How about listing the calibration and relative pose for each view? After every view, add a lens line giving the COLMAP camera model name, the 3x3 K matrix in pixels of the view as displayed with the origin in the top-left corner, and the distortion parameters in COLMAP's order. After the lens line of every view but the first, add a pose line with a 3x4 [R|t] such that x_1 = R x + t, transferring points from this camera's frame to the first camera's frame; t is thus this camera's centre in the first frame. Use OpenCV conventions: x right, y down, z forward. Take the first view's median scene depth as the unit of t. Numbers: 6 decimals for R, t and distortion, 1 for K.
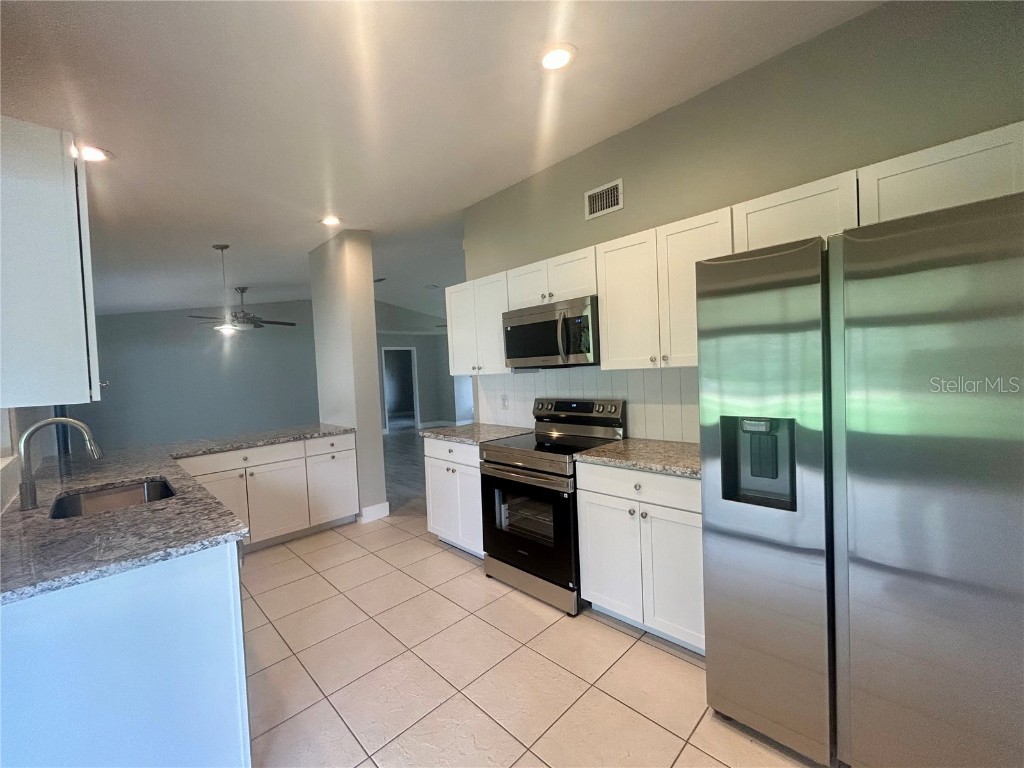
lens RADIAL K [[413.4, 0, 512.0], [0, 413.4, 384.0], [0, 0, 1]] dist [-0.000965, -0.000157]
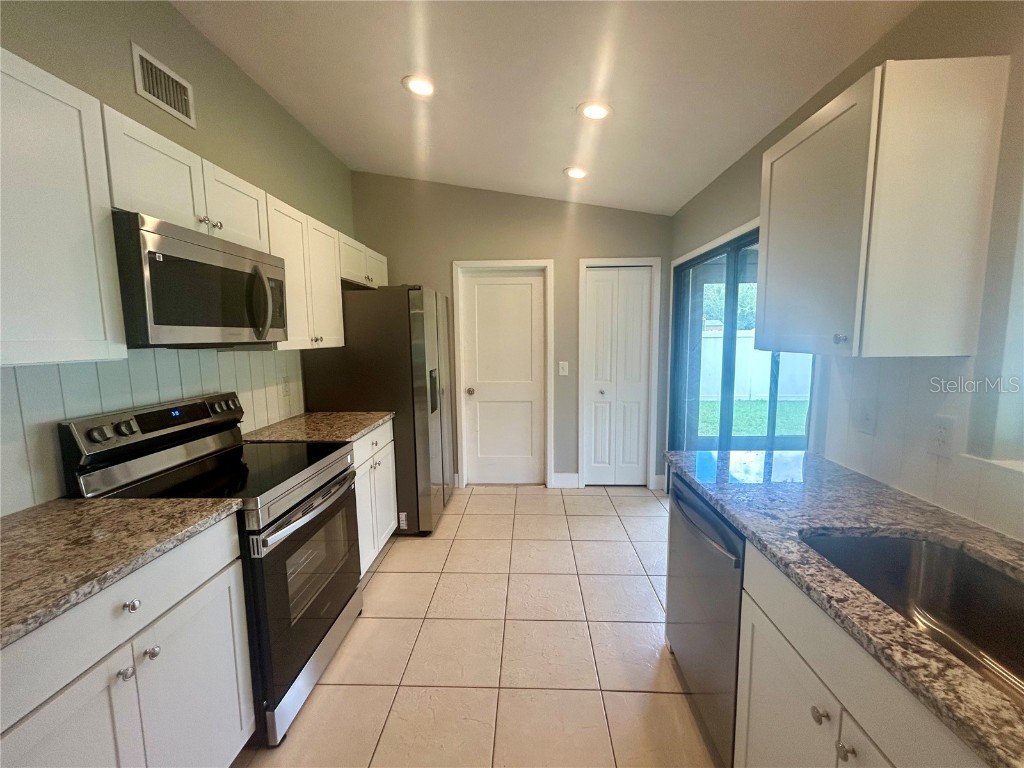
lens RADIAL K [[413.4, 0, 512.0], [0, 413.4, 384.0], [0, 0, 1]] dist [-0.000965, -0.000157]
pose [[-0.670799, -0.032487, 0.740927, -0.653306], [0.065773, 0.992498, 0.103065, -0.019962], [-0.738717, 0.117869, -0.663630, 1.119929]]
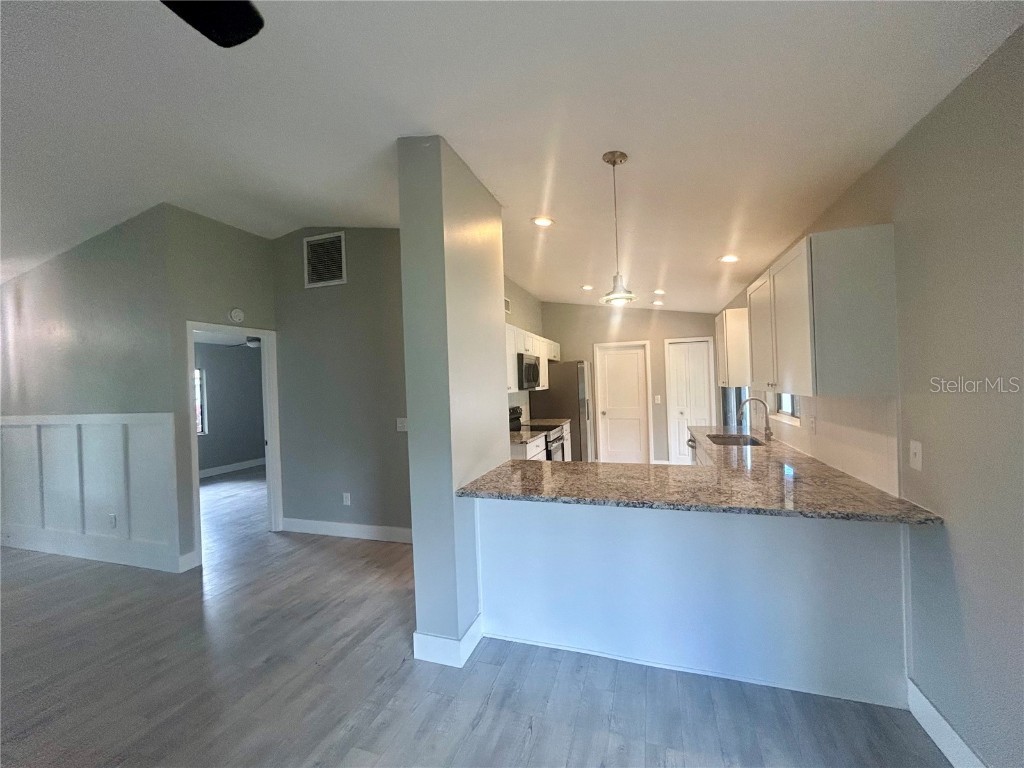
lens RADIAL K [[413.4, 0, 512.0], [0, 413.4, 384.0], [0, 0, 1]] dist [-0.000965, -0.000157]
pose [[-0.442456, 0.061376, 0.894687, -1.564694], [0.084814, 0.996047, -0.026386, -0.018710], [-0.892771, 0.064207, -0.445913, 1.931411]]
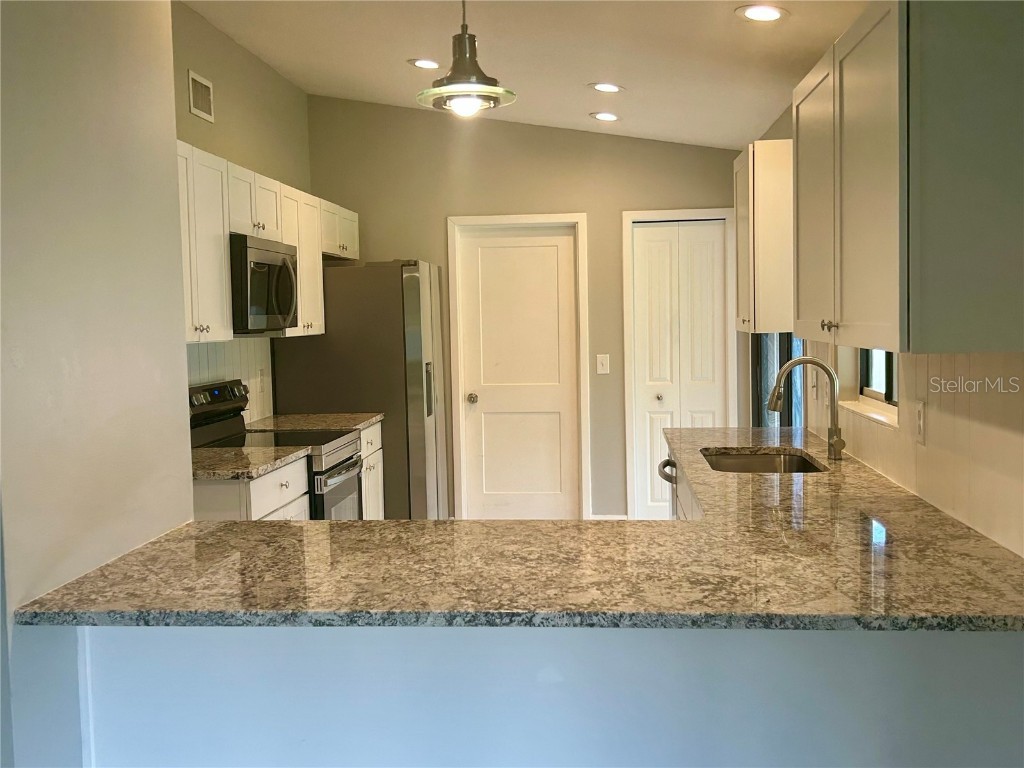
lens RADIAL K [[1092.5, 0, 512.0], [0, 1092.5, 384.0], [0, 0, 1]] dist [0.195307, -0.517375]
pose [[-0.638995, 0.011842, 0.769120, -1.606118], [0.075329, 0.996039, 0.047248, -0.009168], [-0.765513, 0.088129, -0.637356, 1.897695]]
